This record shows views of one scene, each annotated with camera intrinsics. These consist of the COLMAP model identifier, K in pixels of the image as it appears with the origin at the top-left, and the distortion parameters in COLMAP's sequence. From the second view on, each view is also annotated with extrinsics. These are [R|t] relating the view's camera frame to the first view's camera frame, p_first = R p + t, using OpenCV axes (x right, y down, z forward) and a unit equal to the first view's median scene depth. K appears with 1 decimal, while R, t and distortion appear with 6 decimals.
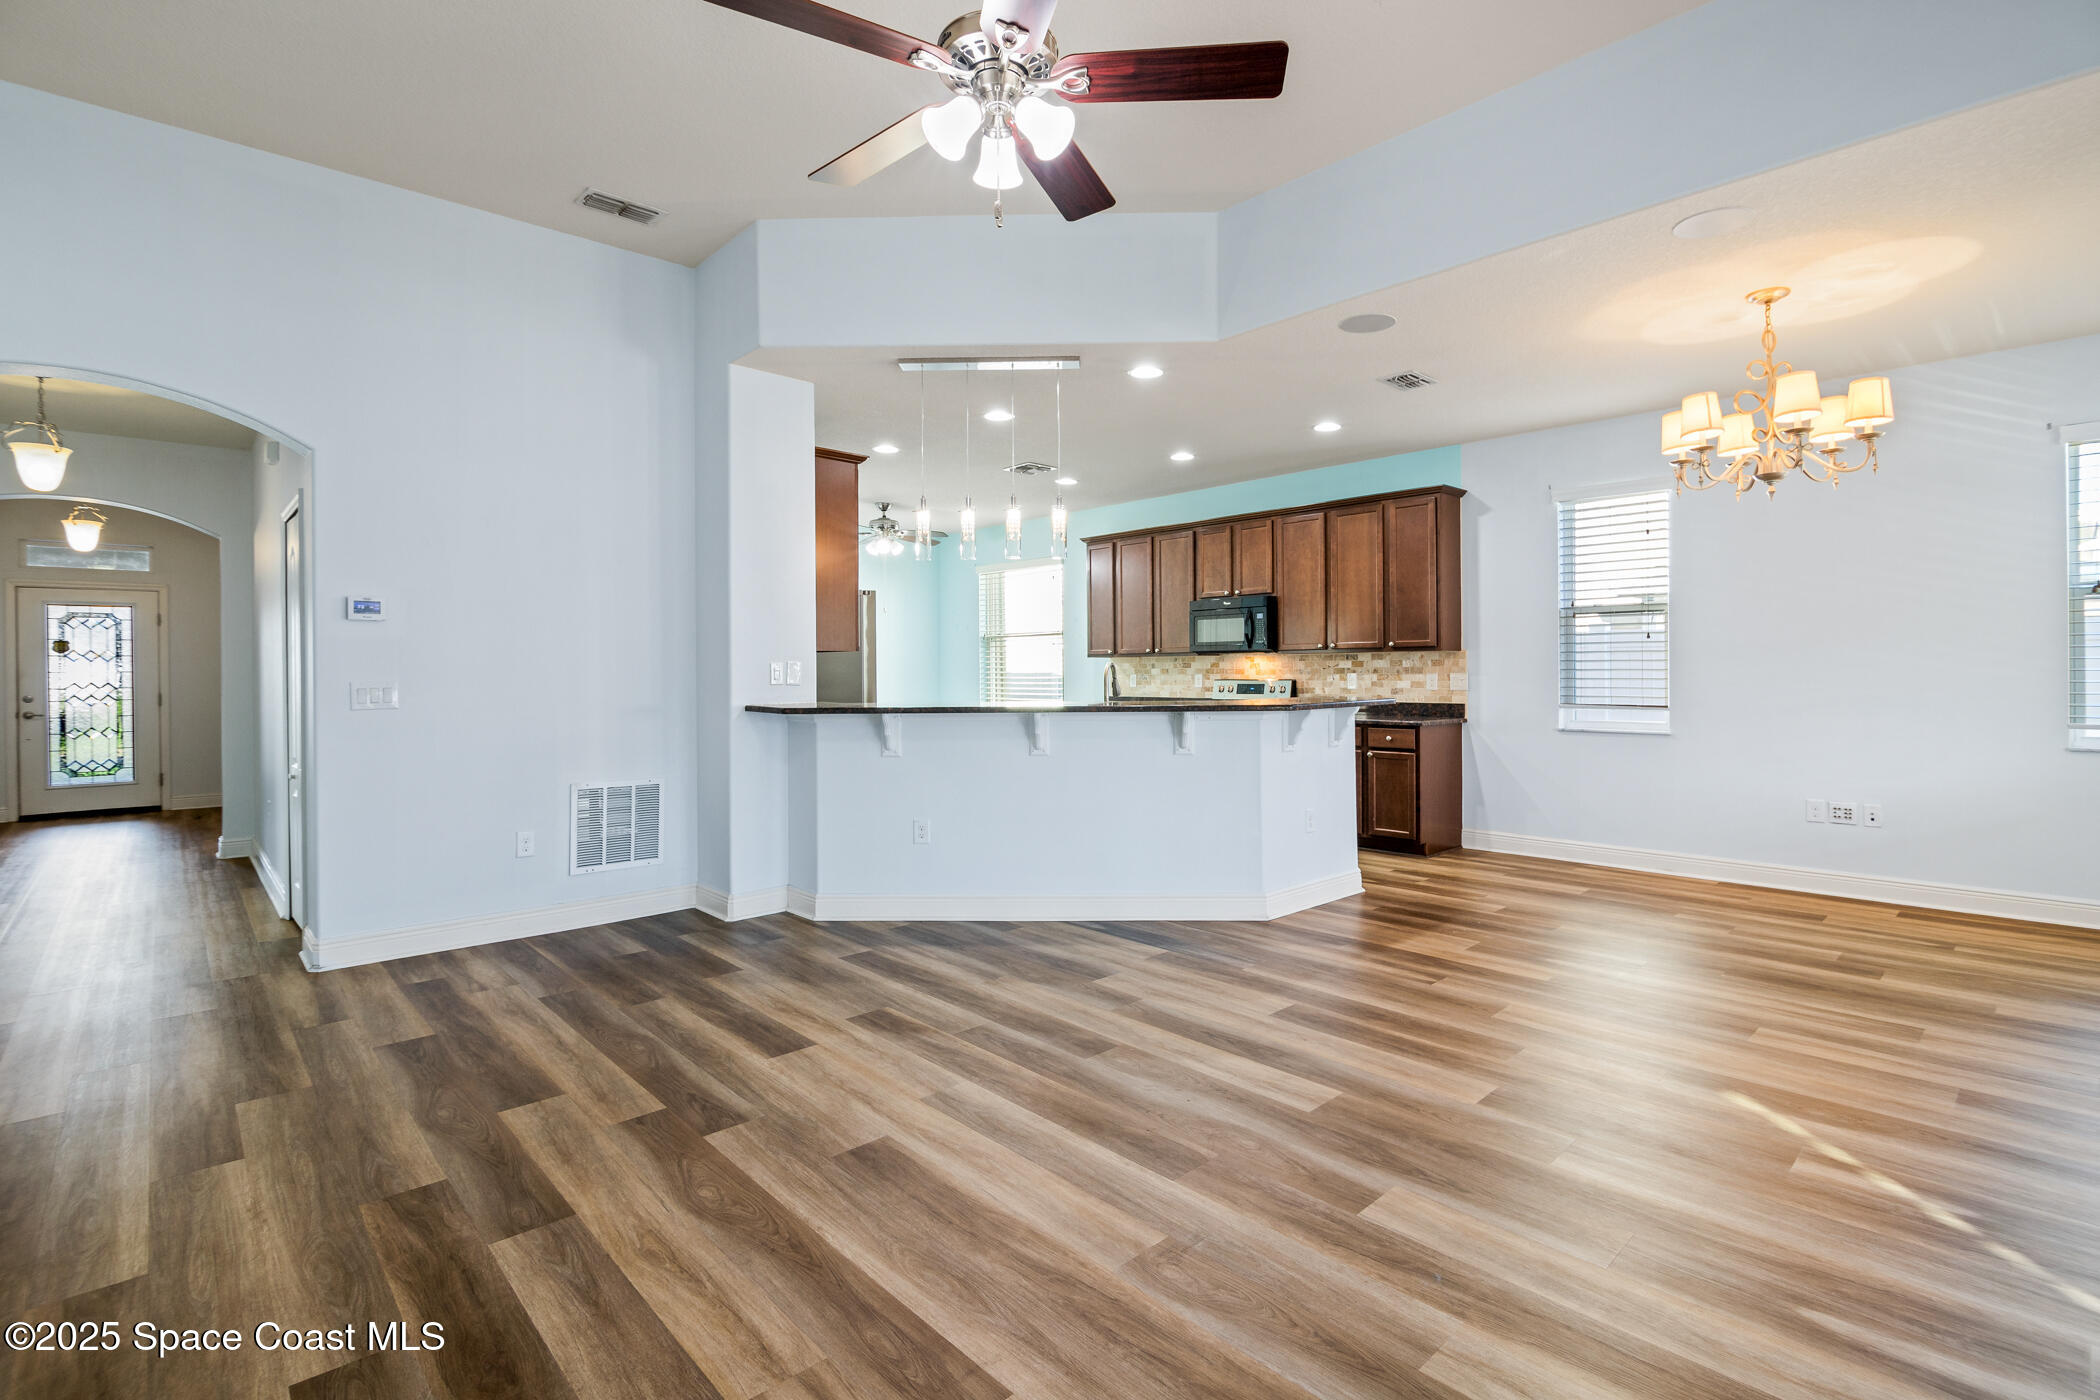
lens RADIAL K [[964.7, 0, 1064.1], [0, 964.7, 697.5], [0, 0, 1]] dist [-0.000273, 0.000577]
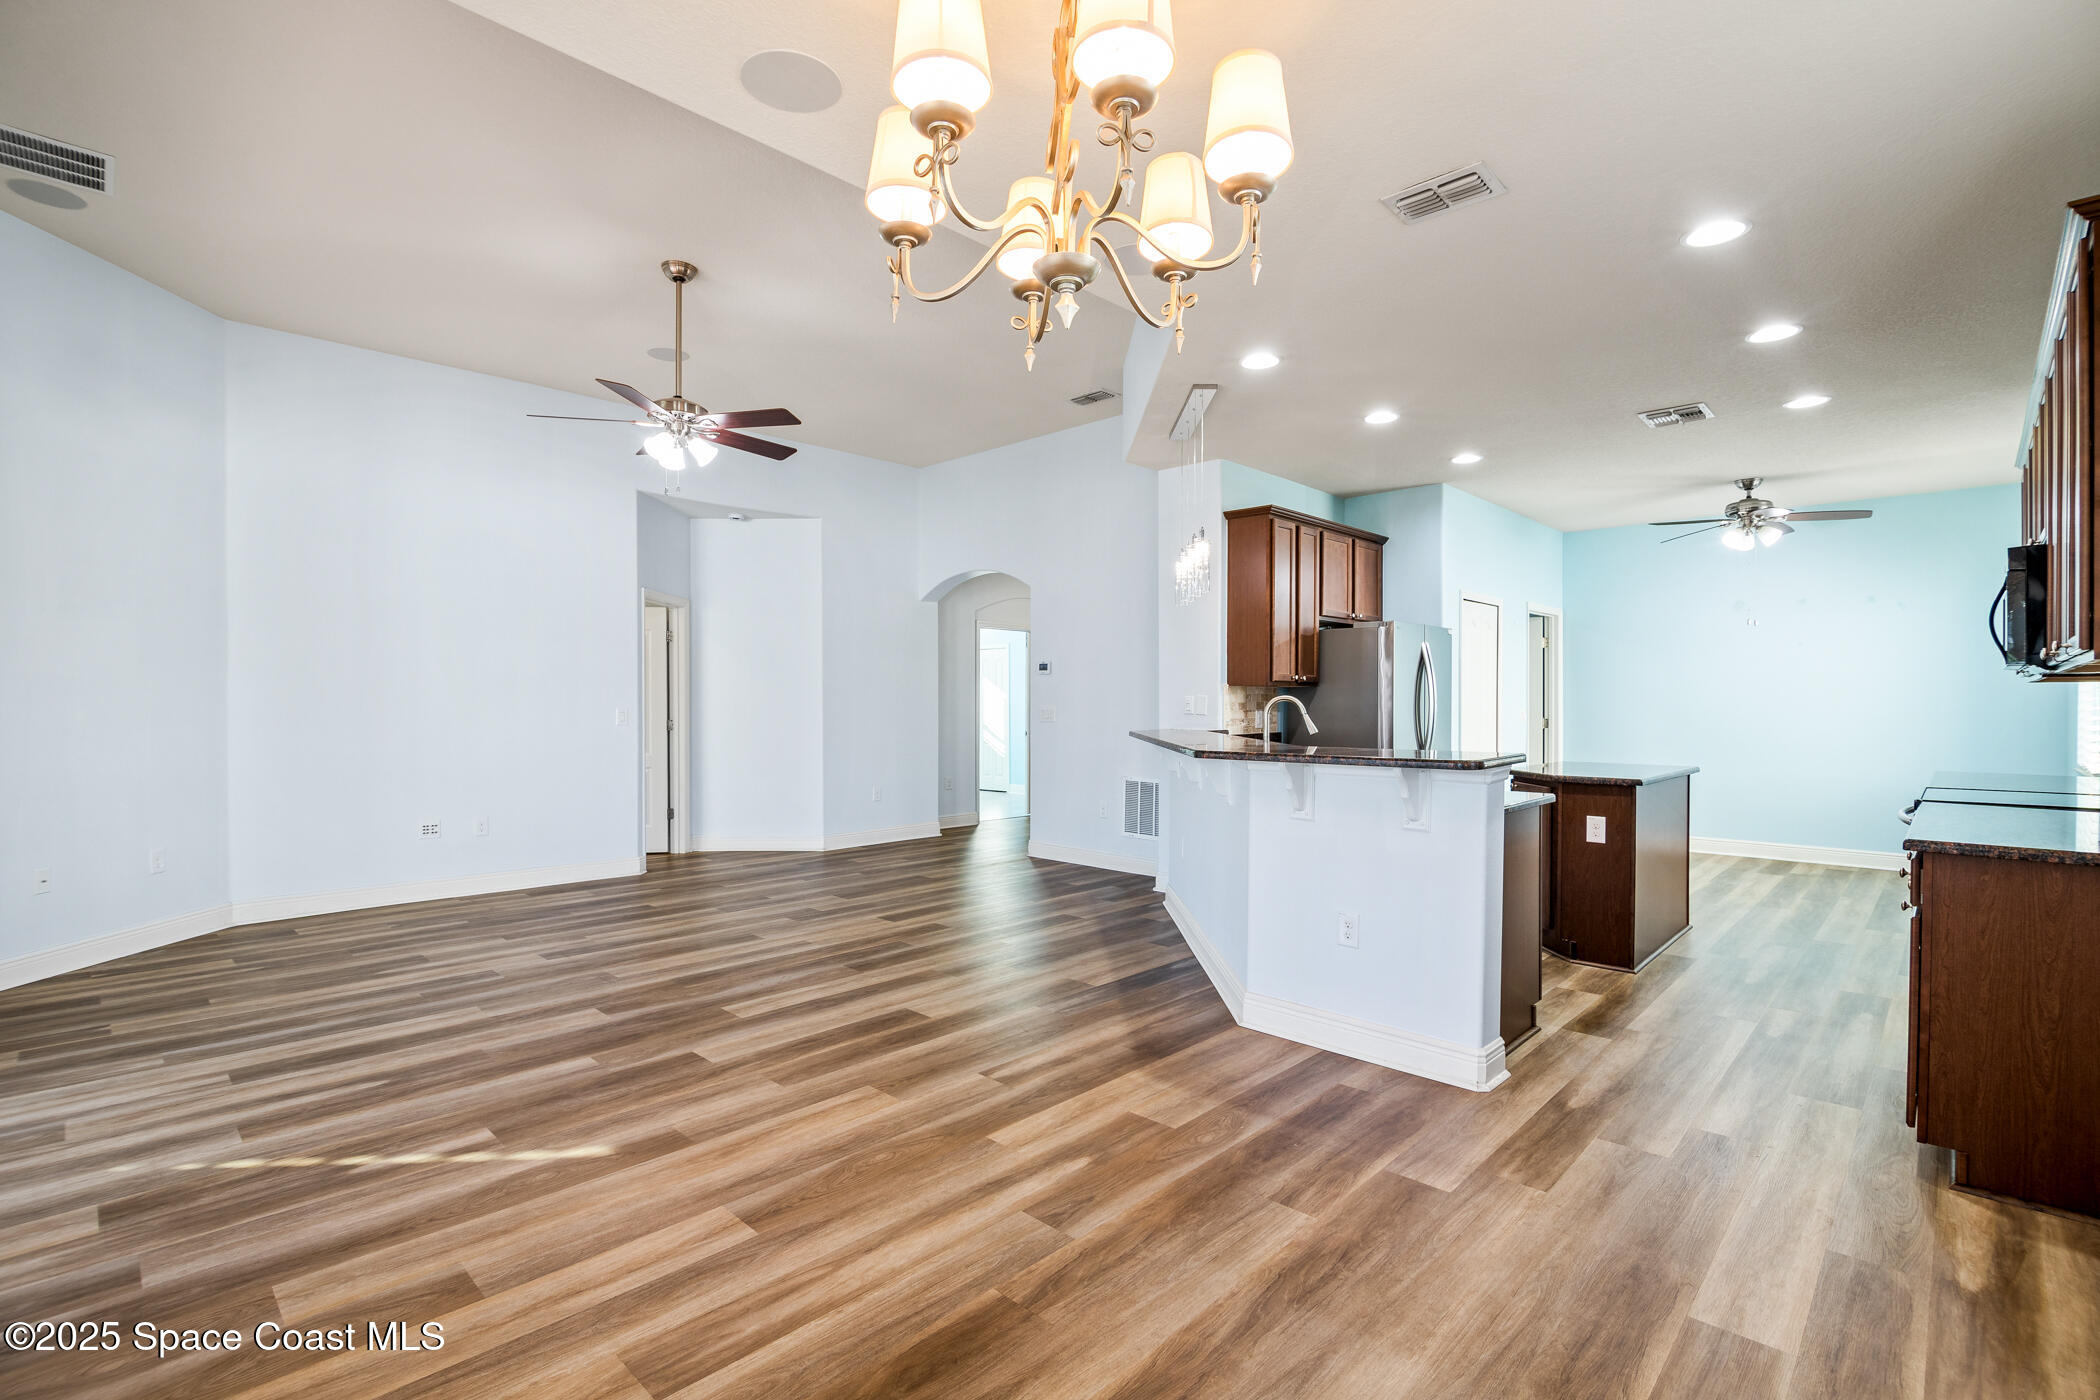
lens RADIAL K [[964.7, 0, 1061.6], [0, 964.7, 702.7], [0, 0, 1]] dist [-0.000273, 0.000577]
pose [[0.045760, 0.000520, -0.998952, 1.506348], [-0.031406, 0.999506, -0.000918, -0.032670], [0.998459, 0.031415, 0.045753, 1.259022]]
